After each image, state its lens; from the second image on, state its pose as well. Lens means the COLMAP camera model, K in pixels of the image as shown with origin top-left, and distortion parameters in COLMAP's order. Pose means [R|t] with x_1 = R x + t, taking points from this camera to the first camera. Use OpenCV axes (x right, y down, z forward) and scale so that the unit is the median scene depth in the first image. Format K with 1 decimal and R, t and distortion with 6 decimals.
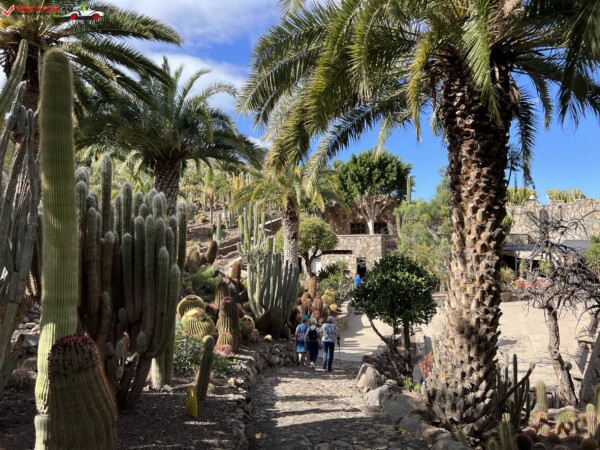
lens RADIAL K [[449.6, 0, 300.0], [0, 449.6, 225.0], [0, 0, 1]] dist [0.076580, -0.122818]
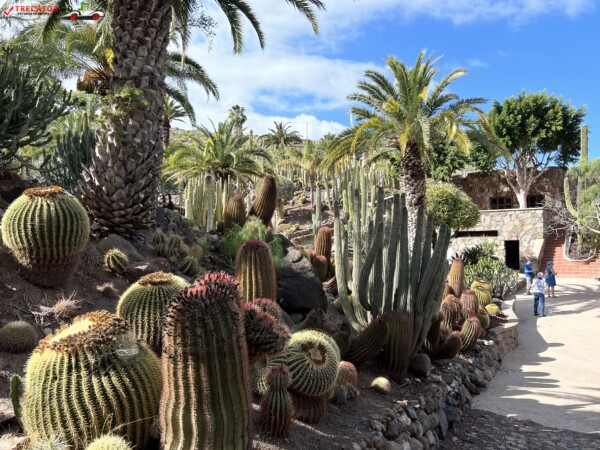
lens RADIAL K [[449.6, 0, 300.0], [0, 449.6, 225.0], [0, 0, 1]] dist [0.076580, -0.122818]
pose [[0.969092, -0.018118, -0.246033, -0.013420], [0.020214, 0.999778, 0.005993, 0.036257], [0.245870, -0.010781, 0.969243, 0.209373]]
